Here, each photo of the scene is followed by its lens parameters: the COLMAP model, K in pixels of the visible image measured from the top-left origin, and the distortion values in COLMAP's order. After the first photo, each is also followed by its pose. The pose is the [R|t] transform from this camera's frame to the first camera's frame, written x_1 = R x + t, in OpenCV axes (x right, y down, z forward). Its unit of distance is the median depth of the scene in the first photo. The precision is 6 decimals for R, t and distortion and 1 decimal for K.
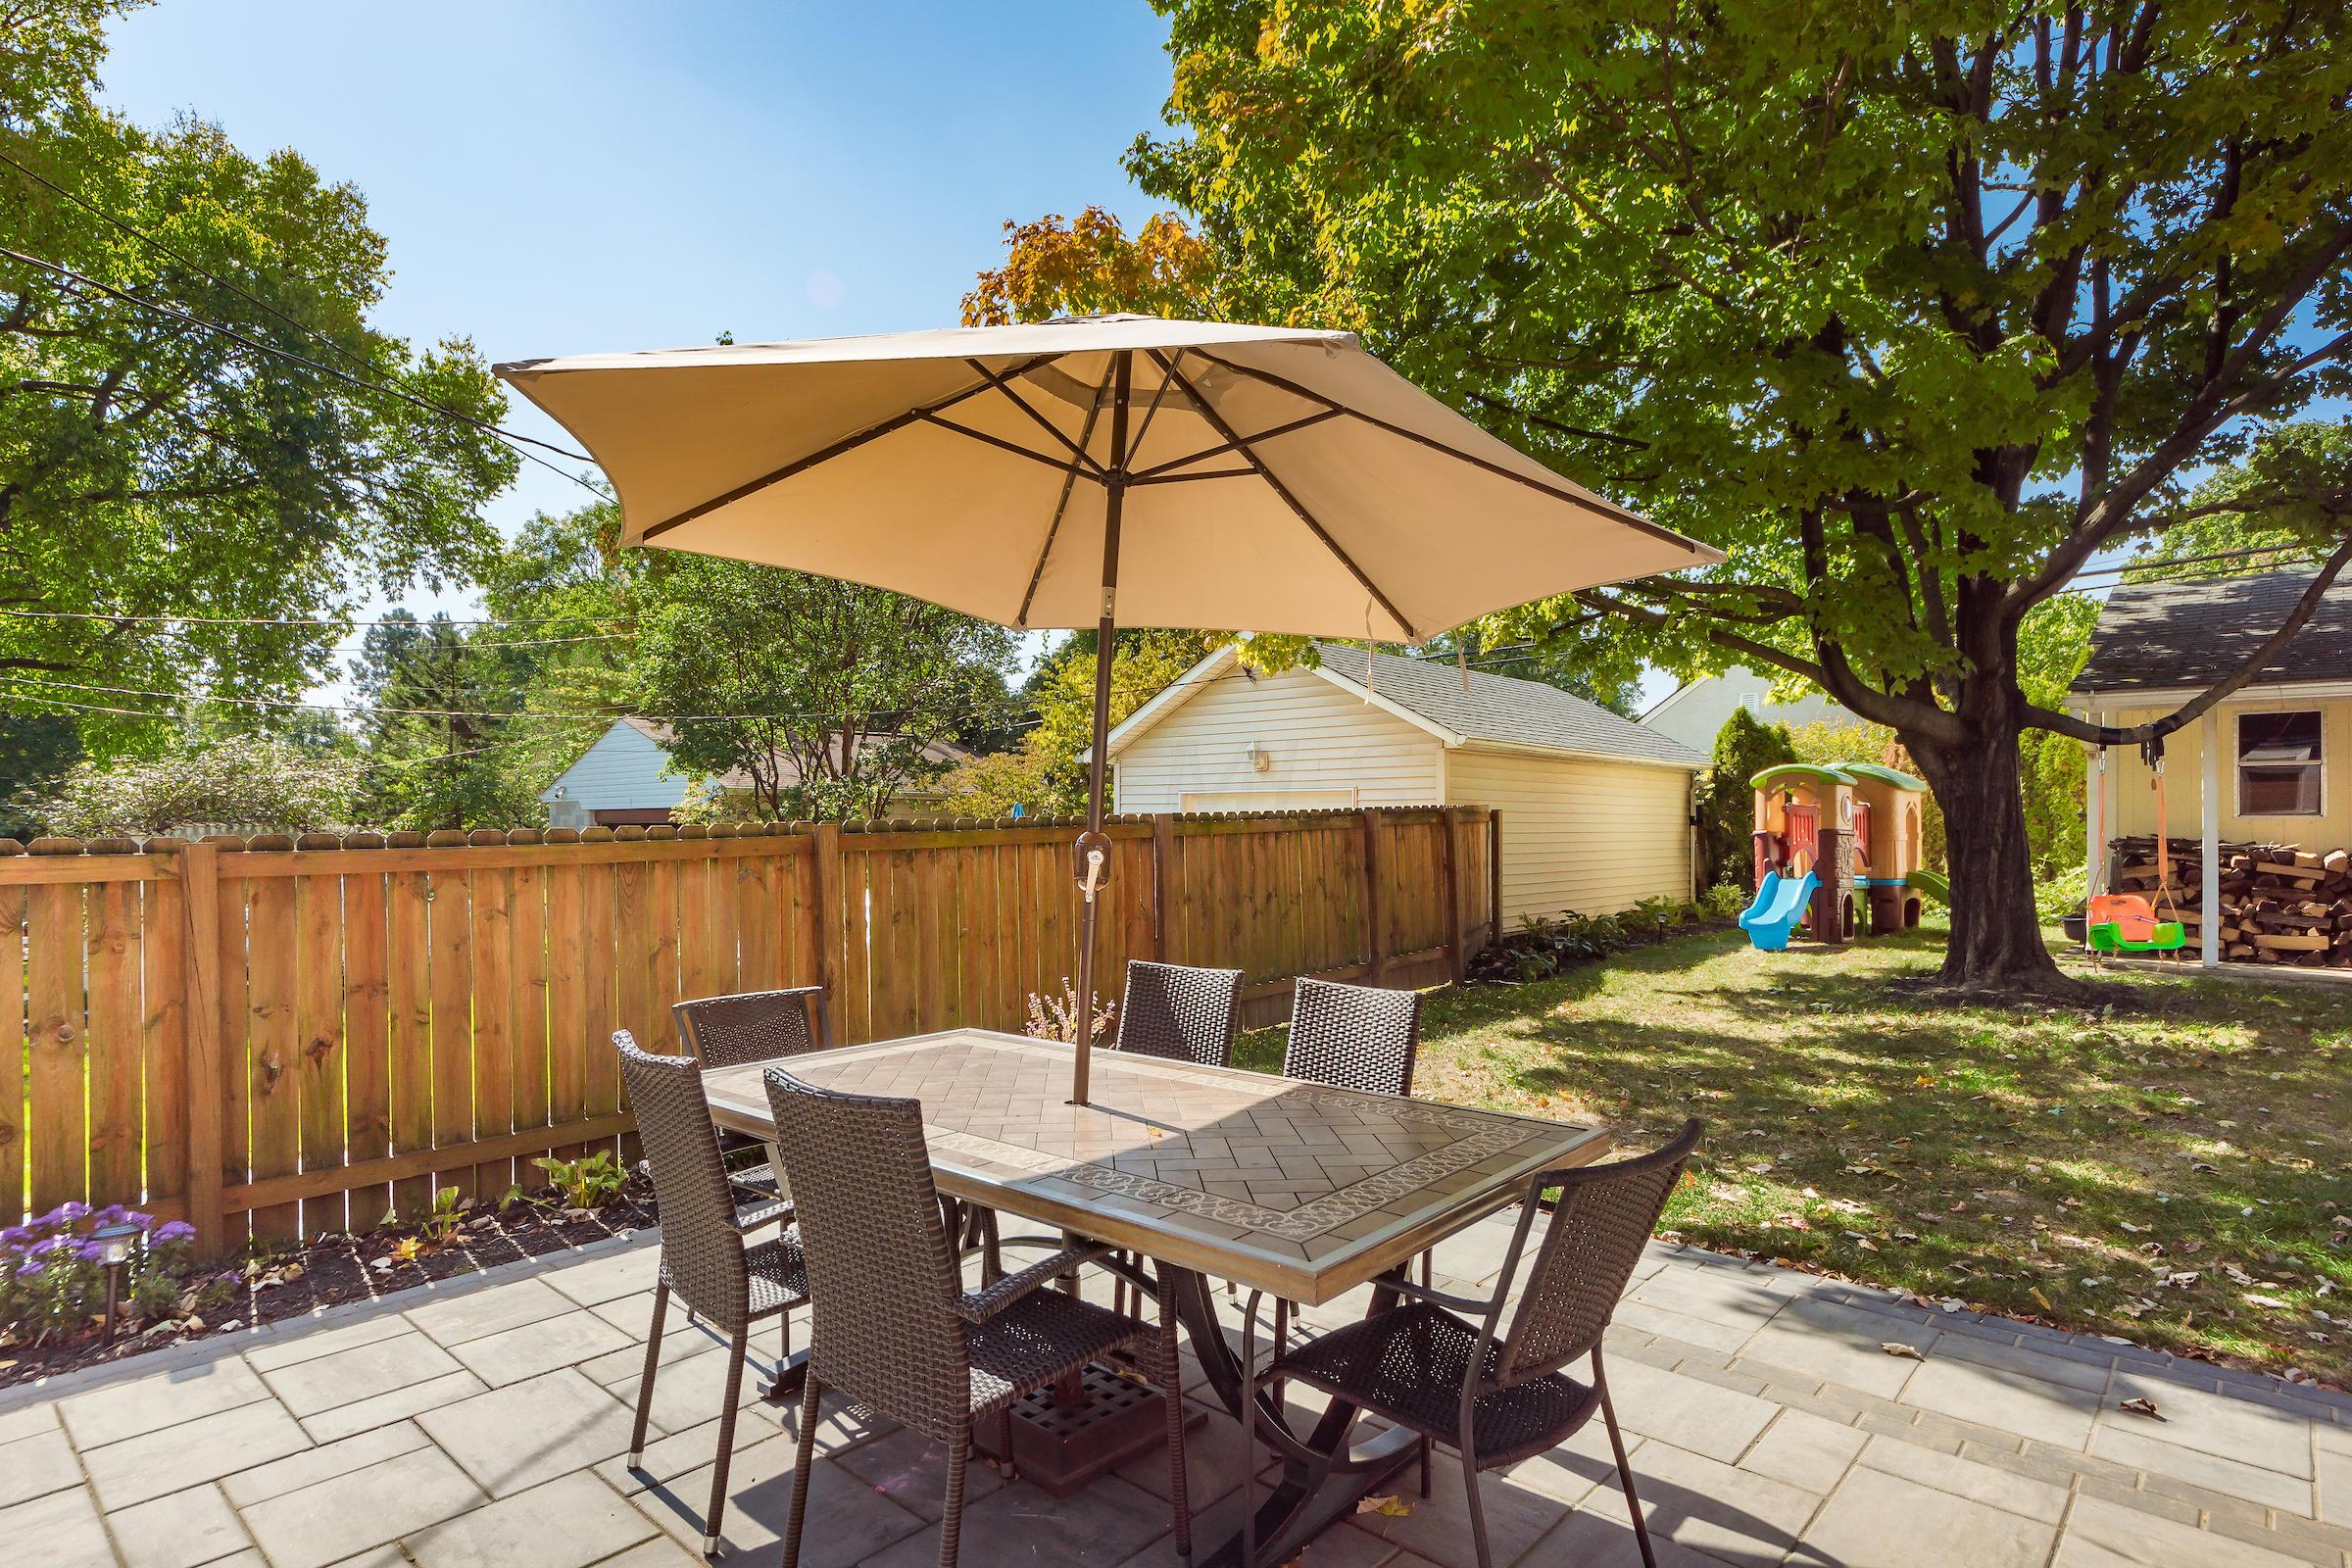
lens RADIAL K [[1234.8, 0, 1171.6], [0, 1234.8, 798.4], [0, 0, 1]] dist [0.000400, 0.000214]
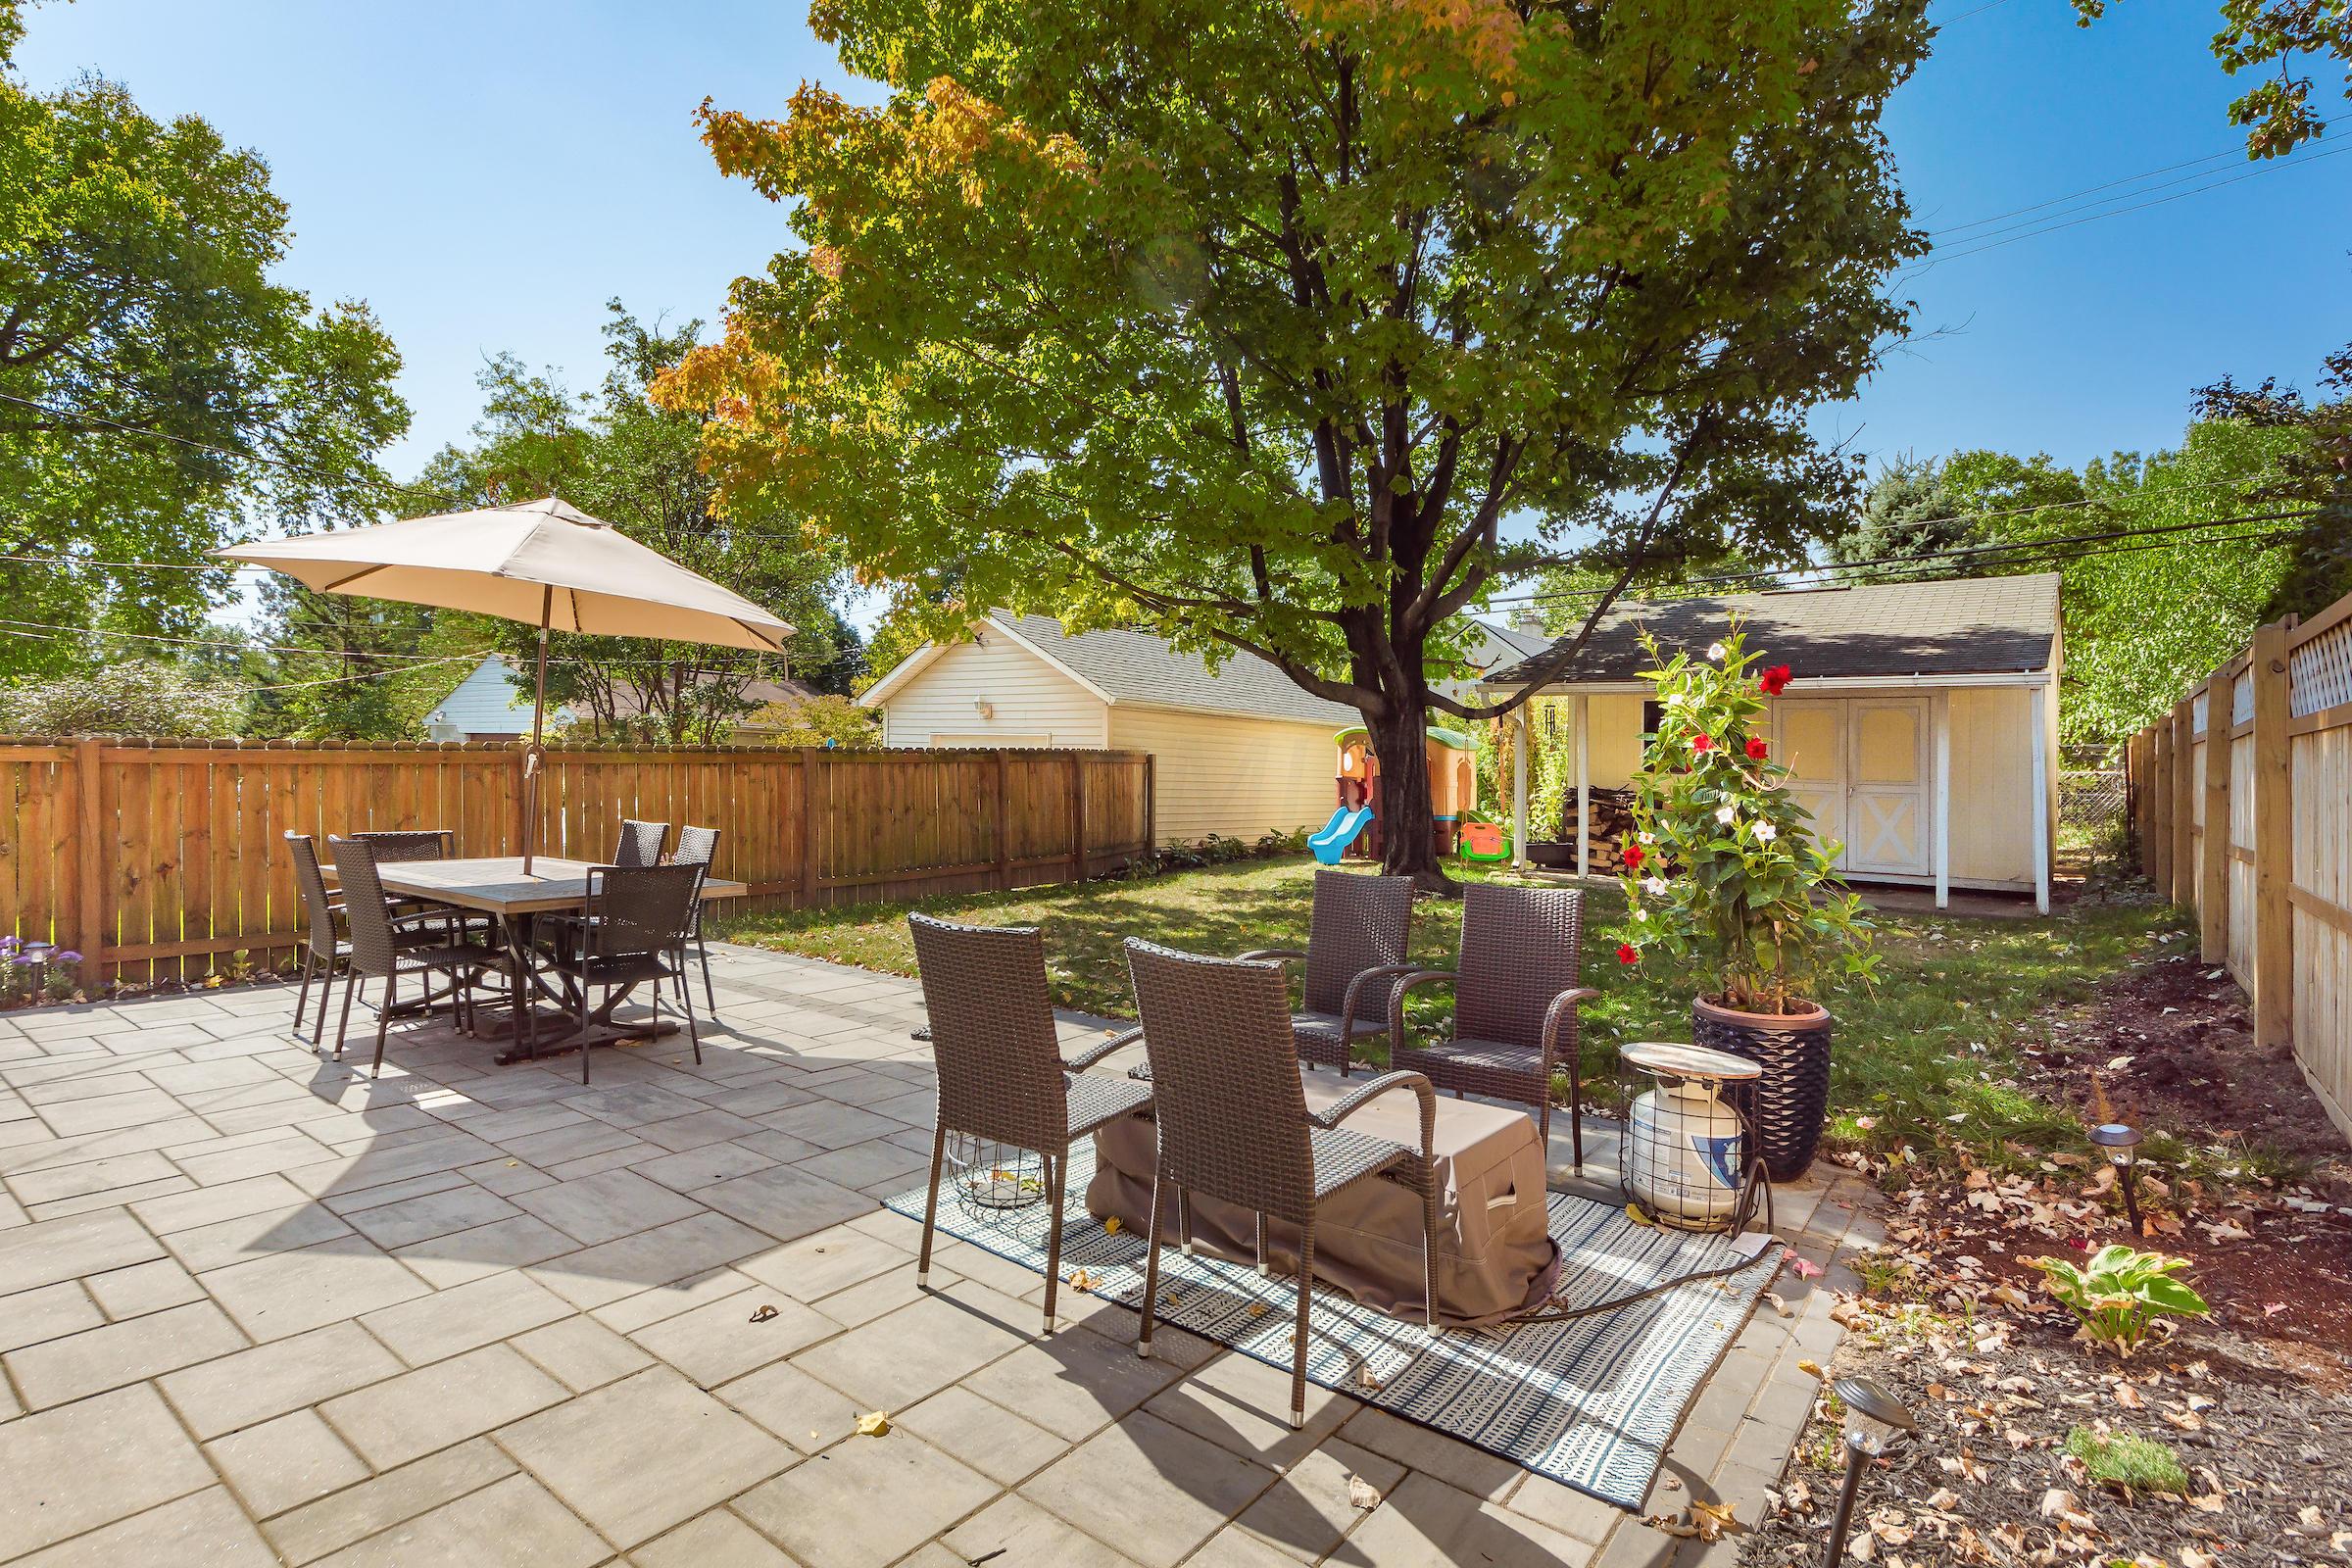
lens RADIAL K [[1165.6, 0, 1177.2], [0, 1165.6, 771.6], [0, 0, 1]] dist [-0.017345, 0.005714]
pose [[0.996000, 0.029666, 0.084285, 0.287050], [-0.031751, 0.999219, 0.023506, -0.003528], [-0.083521, -0.026088, 0.996164, -0.354181]]
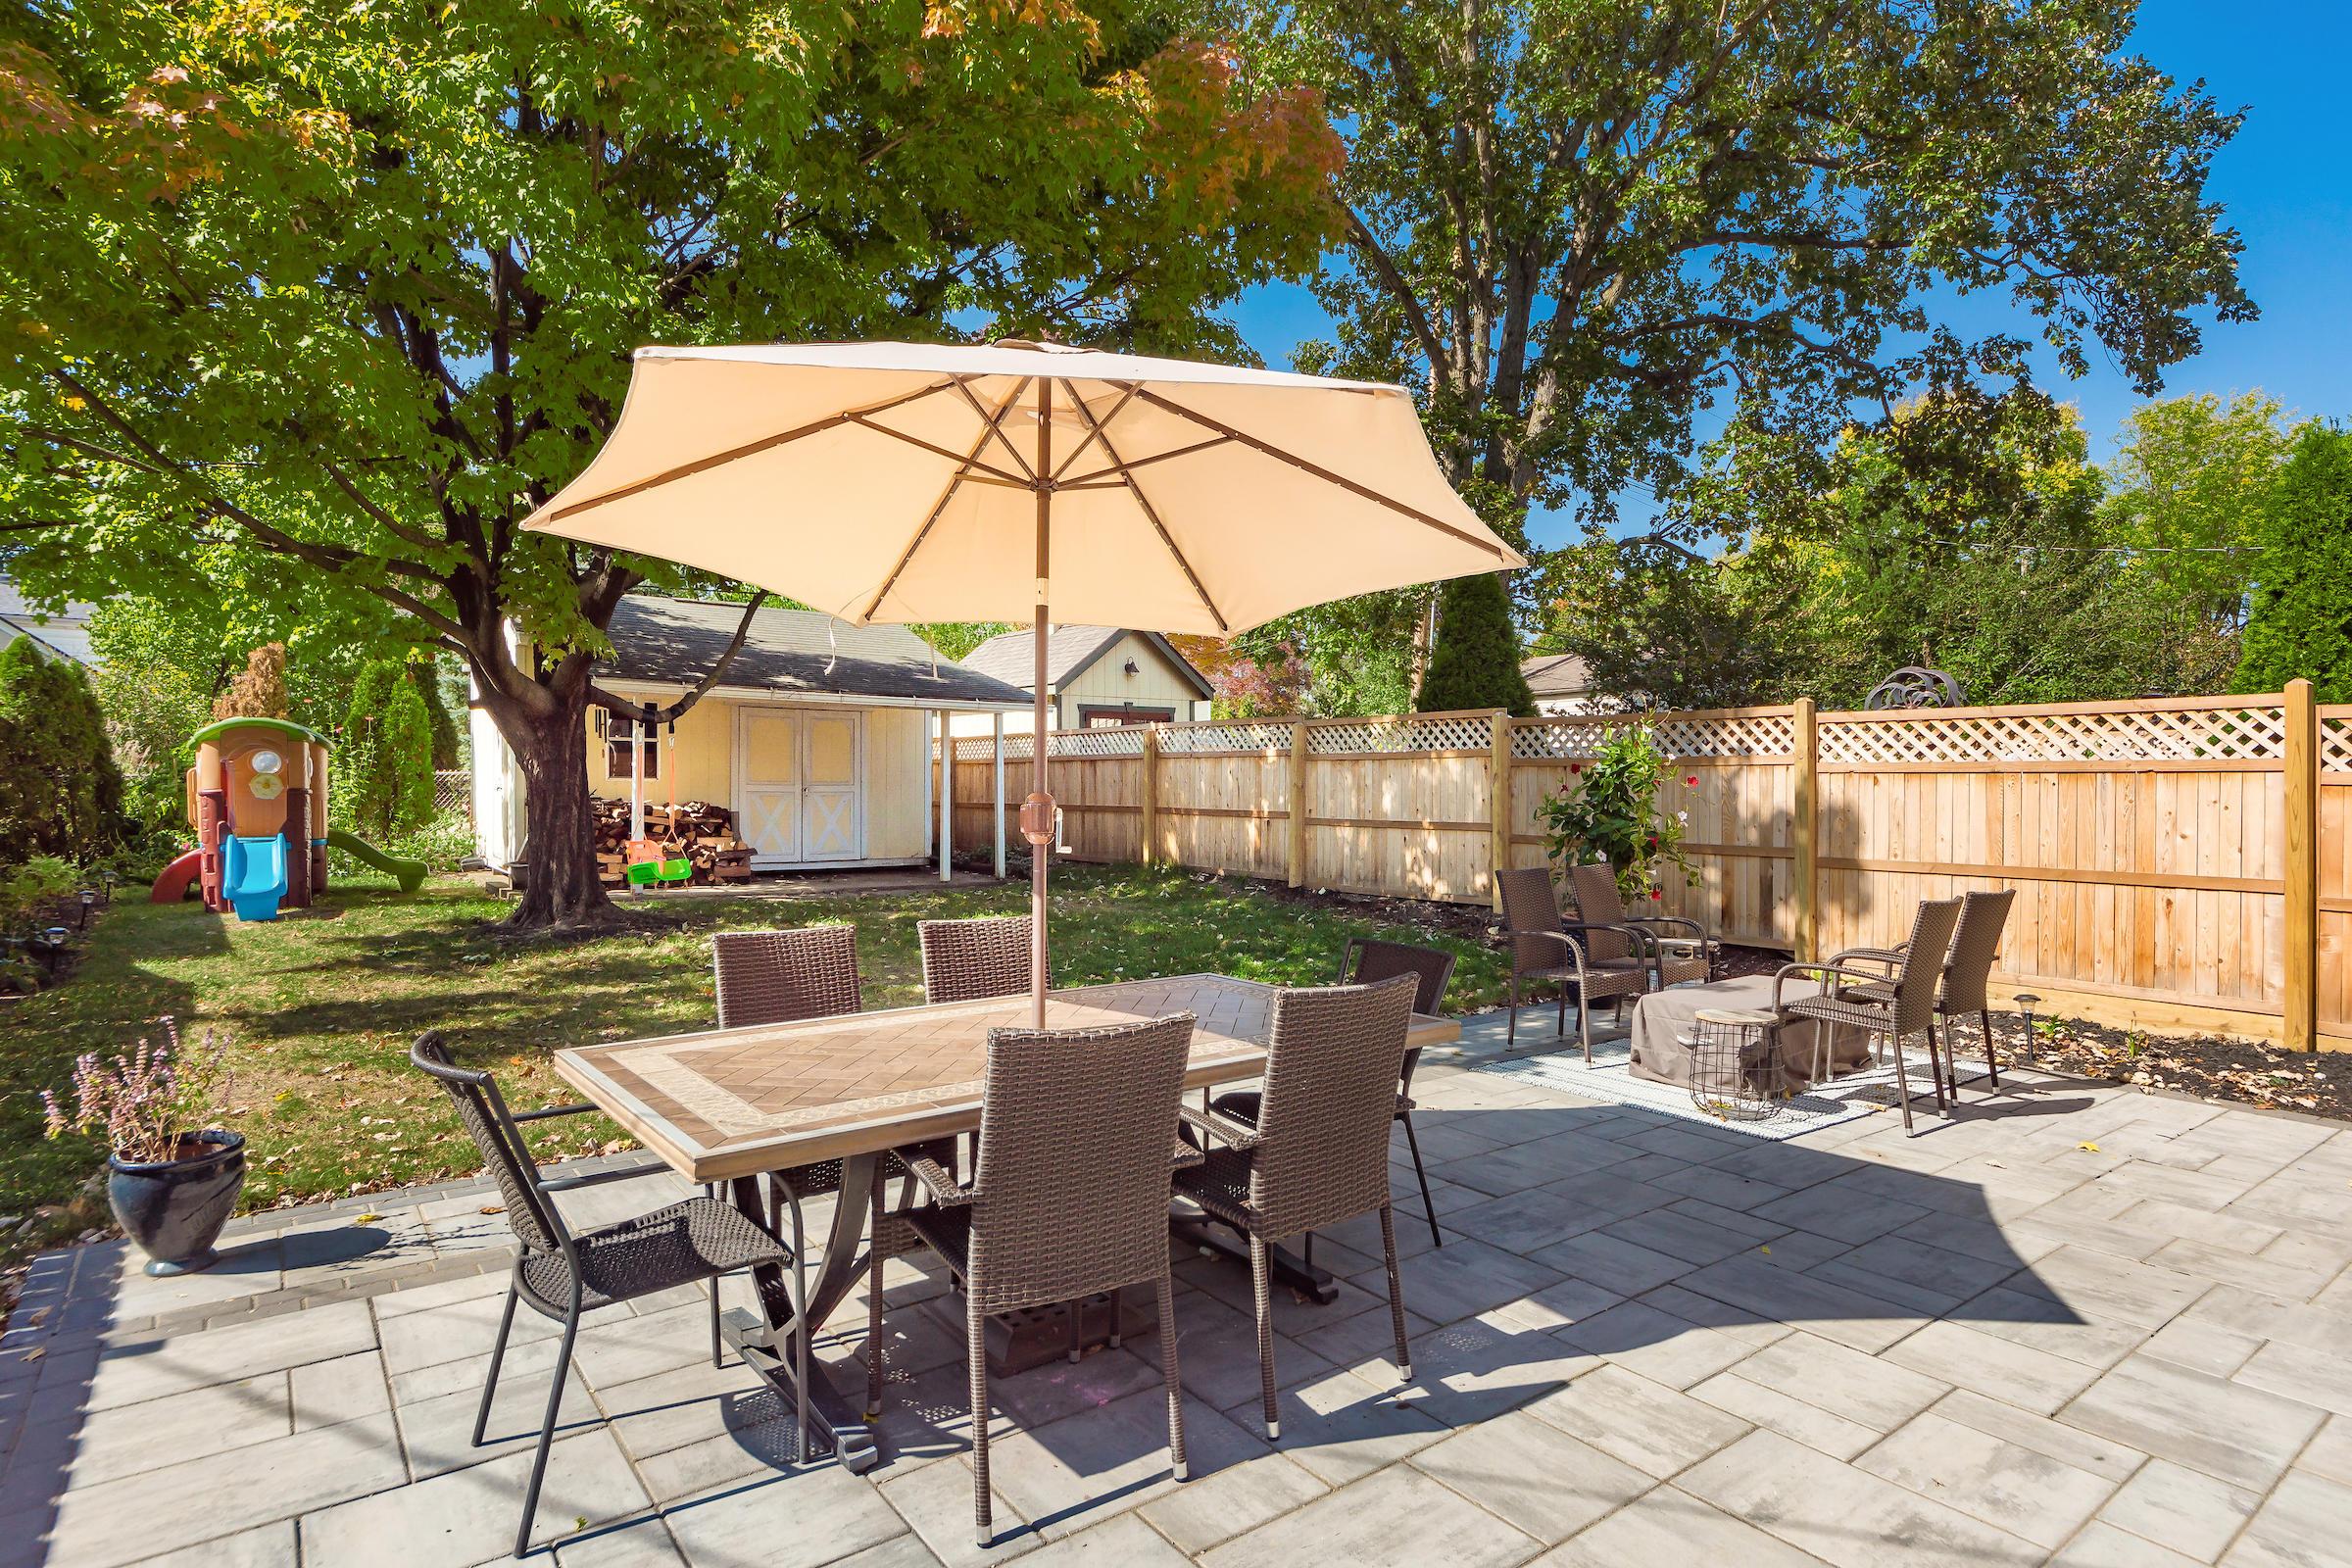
lens RADIAL K [[1254.4, 0, 1154.5], [0, 1254.4, 767.8], [0, 0, 1]] dist [-0.002199, -0.000600]
pose [[0.190446, 0.016441, 0.981560, -0.396320], [-0.025542, 0.999604, -0.011788, 0.005121], [-0.981365, -0.022826, 0.190791, 0.229755]]
